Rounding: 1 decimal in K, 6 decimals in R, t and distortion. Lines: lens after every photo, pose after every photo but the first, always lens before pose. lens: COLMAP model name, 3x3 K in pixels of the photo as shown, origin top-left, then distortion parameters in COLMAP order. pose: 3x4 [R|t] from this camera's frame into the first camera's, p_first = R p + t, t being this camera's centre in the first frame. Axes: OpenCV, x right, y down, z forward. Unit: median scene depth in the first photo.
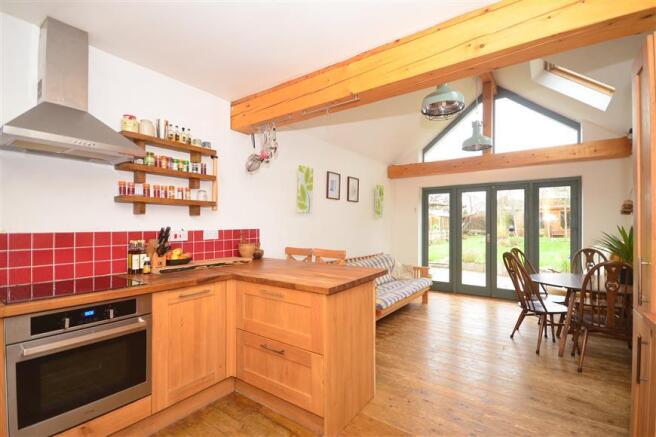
lens RADIAL K [[294.7, 0, 327.9], [0, 294.7, 225.5], [0, 0, 1]] dist [0.000188, -0.000128]
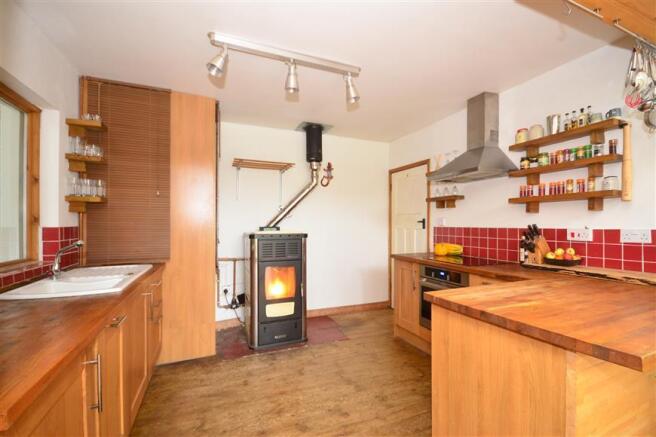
lens RADIAL K [[292.0, 0, 329.1], [0, 292.0, 221.9], [0, 0, 1]] dist [-0.001762, -0.000122]
pose [[-0.529874, -0.001287, -0.848076, 0.593785], [0.004687, 0.999979, -0.004446, -0.002328], [0.848064, -0.006330, -0.529857, 0.795276]]
